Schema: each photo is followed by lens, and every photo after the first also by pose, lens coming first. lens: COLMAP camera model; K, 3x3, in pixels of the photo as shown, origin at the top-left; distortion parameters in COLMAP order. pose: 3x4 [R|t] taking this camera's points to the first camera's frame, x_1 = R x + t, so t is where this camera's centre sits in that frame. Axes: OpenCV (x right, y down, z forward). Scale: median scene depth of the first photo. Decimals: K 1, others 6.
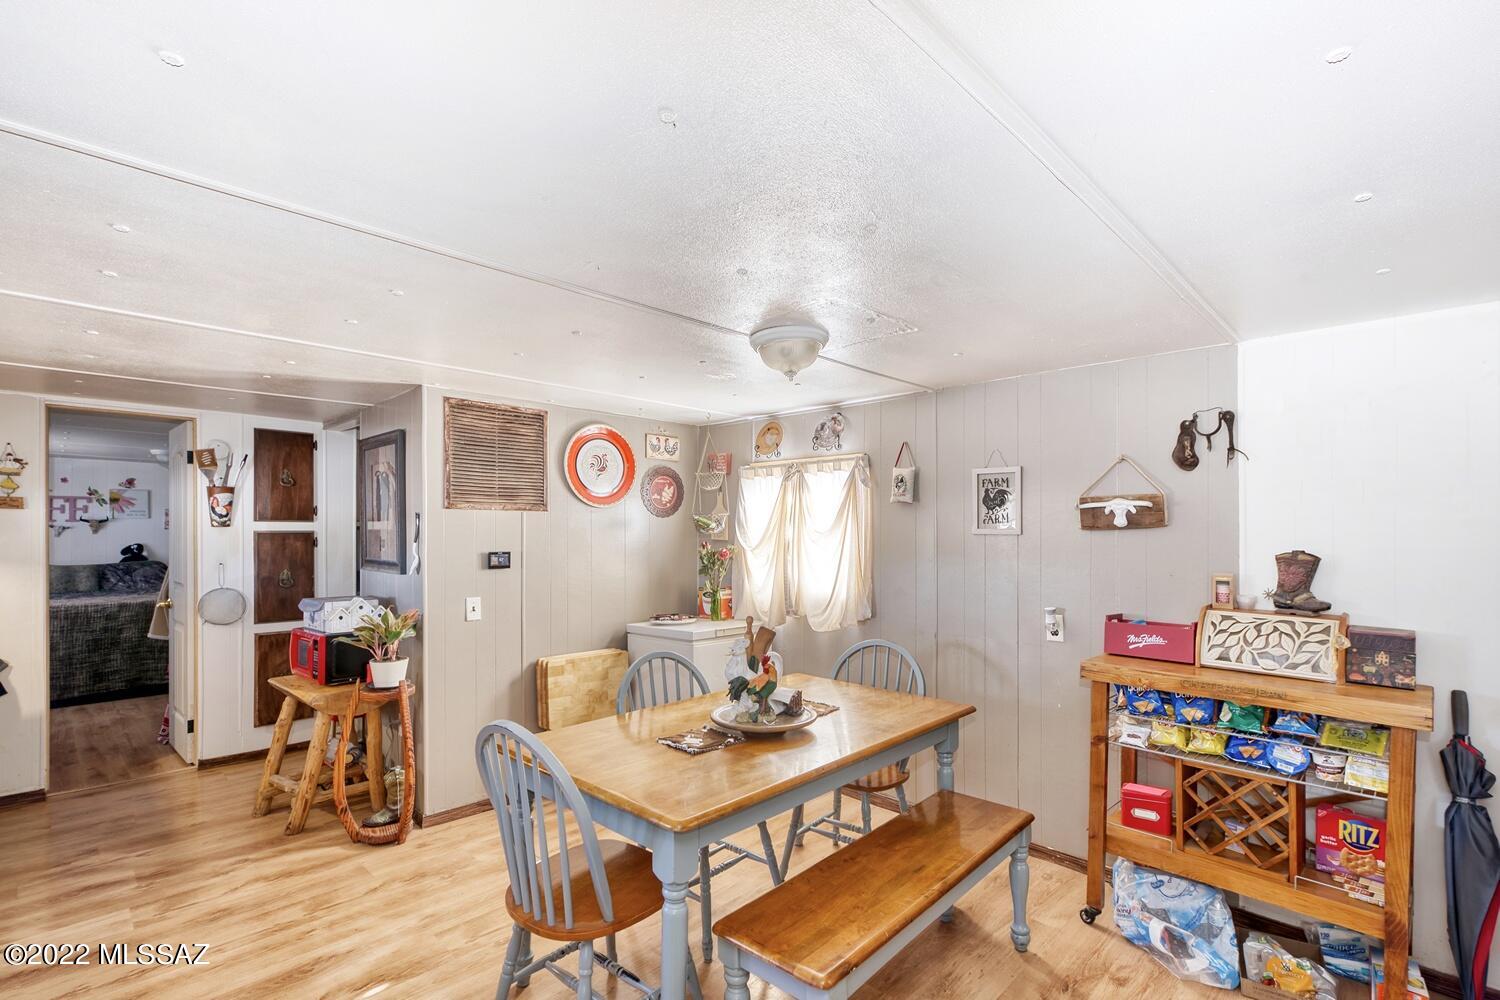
lens RADIAL K [[689.9, 0, 776.2], [0, 689.9, 534.8], [0, 0, 1]] dist [0.000738, 0.000313]
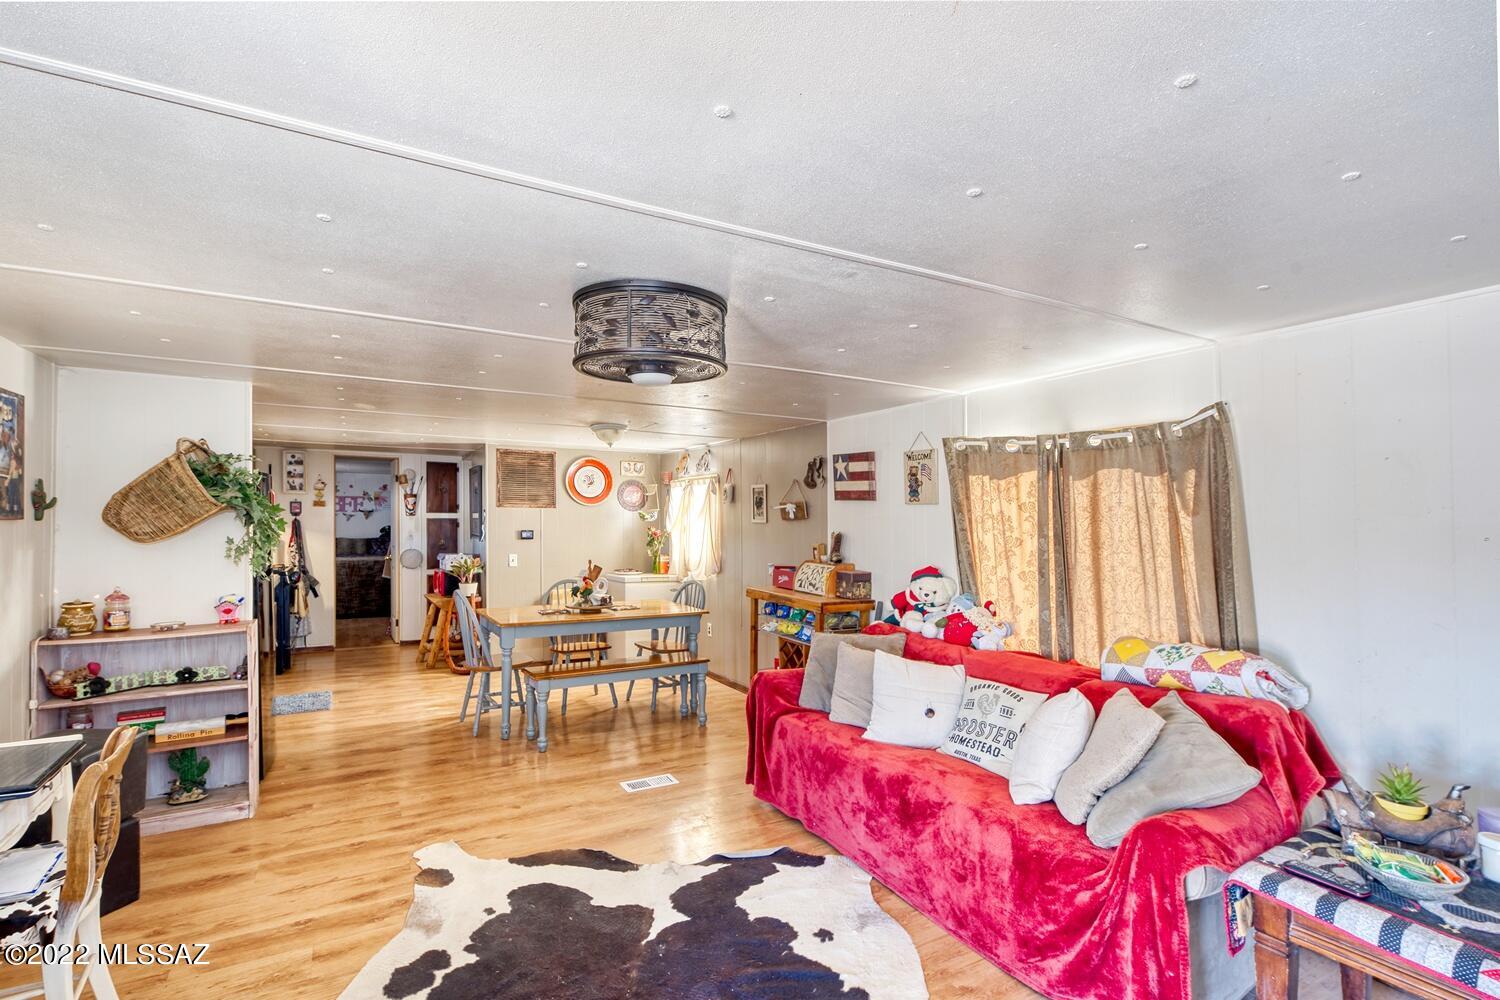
lens RADIAL K [[689.9, 0, 762.7], [0, 689.9, 531.1], [0, 0, 1]] dist [0.000738, 0.000313]
pose [[0.960739, 0.011554, -0.277214, 0.664578], [-0.008995, 0.999904, 0.010500, 0.001803], [0.277308, -0.007594, 0.960751, -0.556185]]
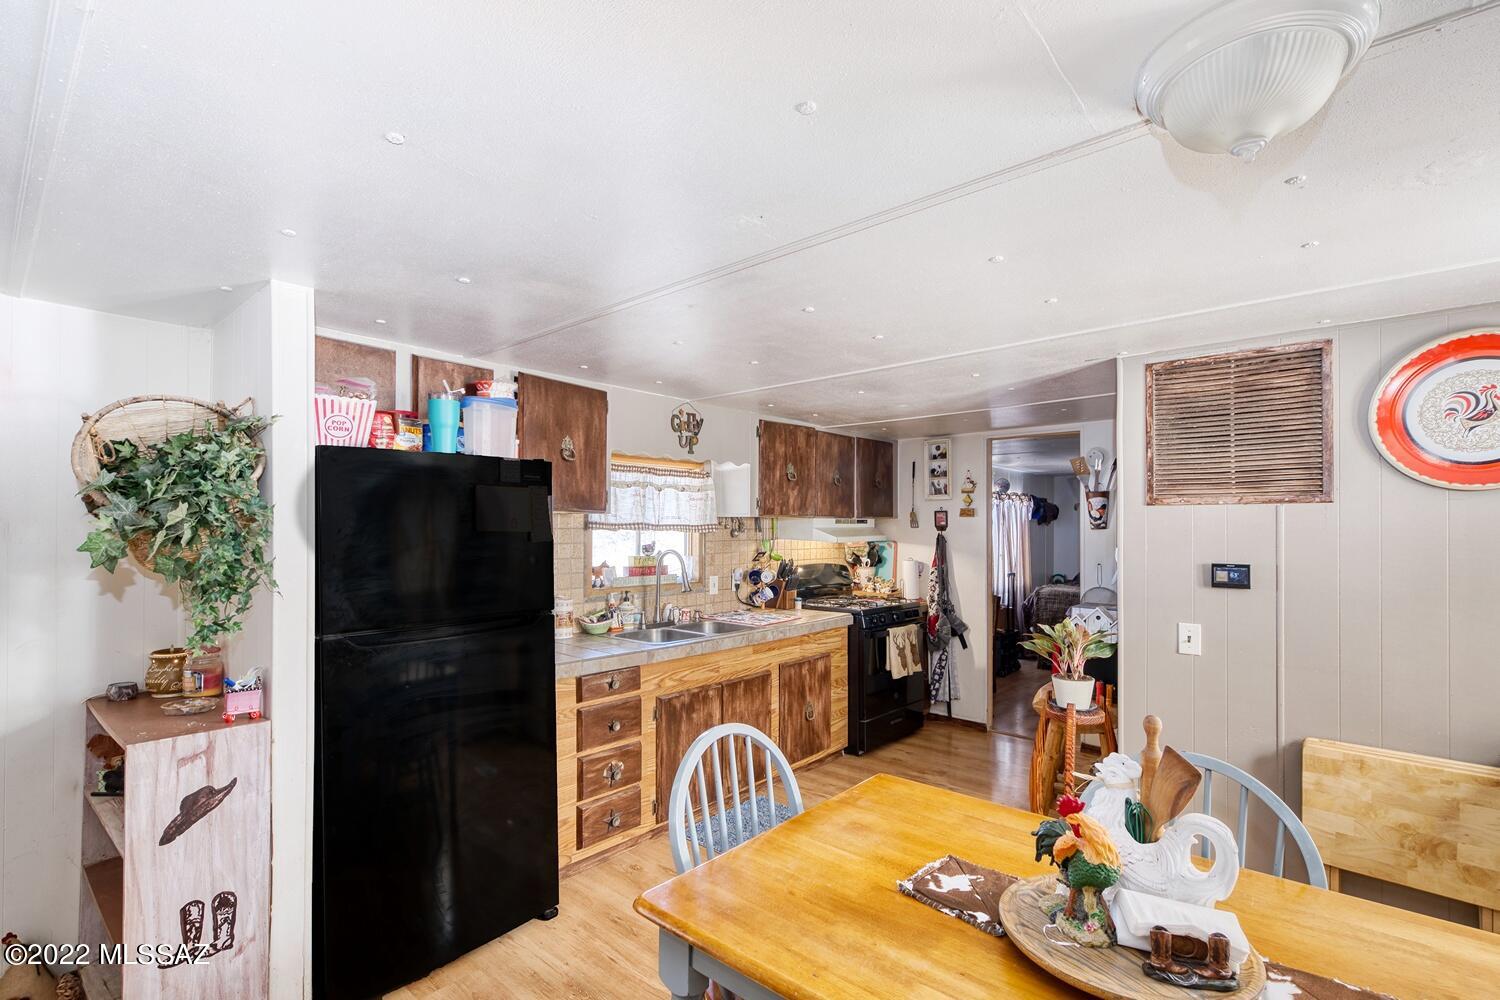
lens RADIAL K [[689.9, 0, 731.2], [0, 689.9, 529.8], [0, 0, 1]] dist [0.000738, 0.000313]
pose [[0.026228, -0.001543, -0.999655, 0.261710], [-0.010420, 0.999944, -0.001817, -0.003053], [0.999602, 0.010464, 0.026210, 0.441910]]
